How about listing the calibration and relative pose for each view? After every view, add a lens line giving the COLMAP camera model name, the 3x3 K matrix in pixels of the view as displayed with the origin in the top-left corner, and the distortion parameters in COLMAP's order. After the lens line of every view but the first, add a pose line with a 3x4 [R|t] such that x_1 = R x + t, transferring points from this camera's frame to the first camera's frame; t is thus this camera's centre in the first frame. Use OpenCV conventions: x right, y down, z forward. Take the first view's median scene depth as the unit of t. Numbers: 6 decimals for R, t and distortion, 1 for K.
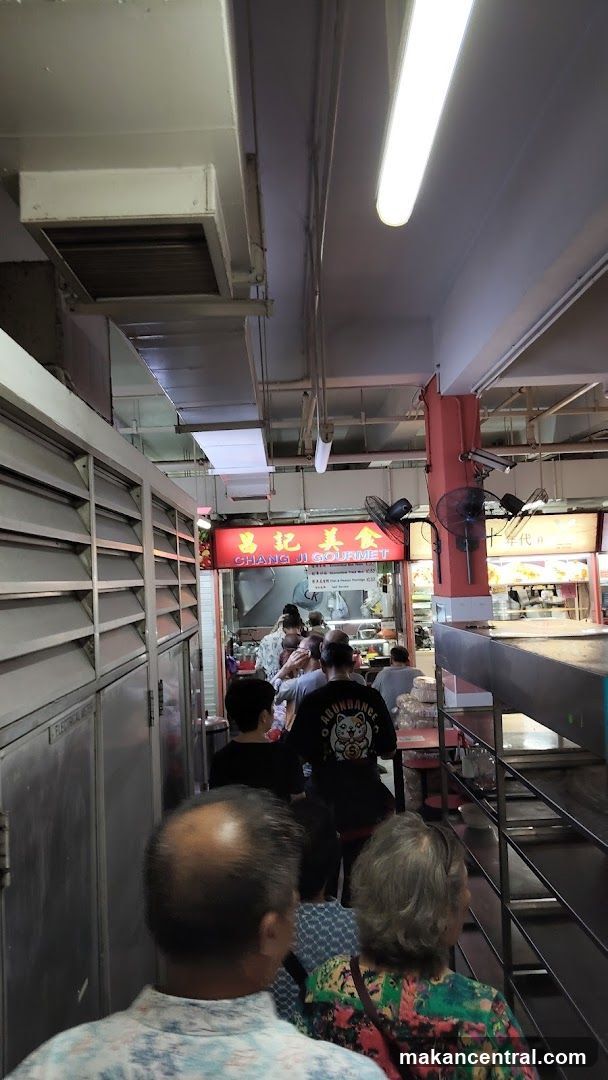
lens RADIAL K [[815.3, 0, 304.0], [0, 815.3, 540.0], [0, 0, 1]] dist [0.002078, -0.000129]
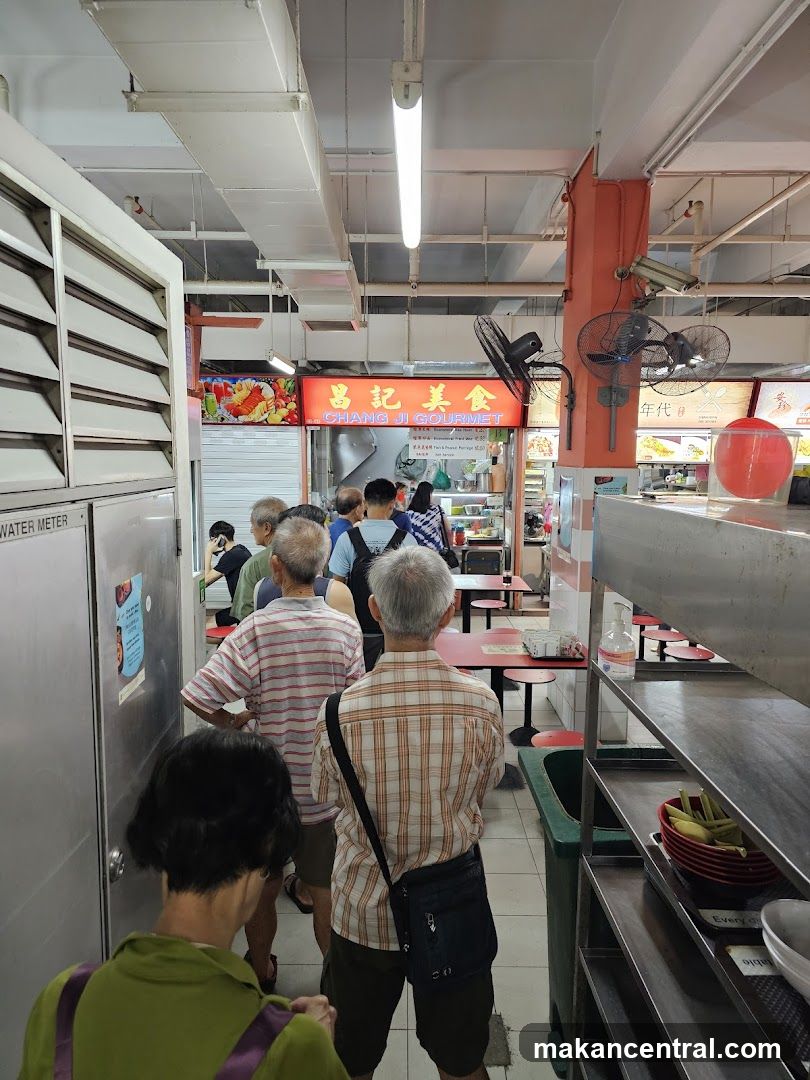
lens RADIAL K [[784.1, 0, 405.0], [0, 784.1, 540.0], [0, 0, 1]] dist [0.126154, -0.199456]
pose [[0.998393, 0.056145, -0.007723, 0.014285], [-0.054174, 0.985484, 0.160892, 0.015201], [0.016644, -0.160215, 0.986942, 0.153053]]
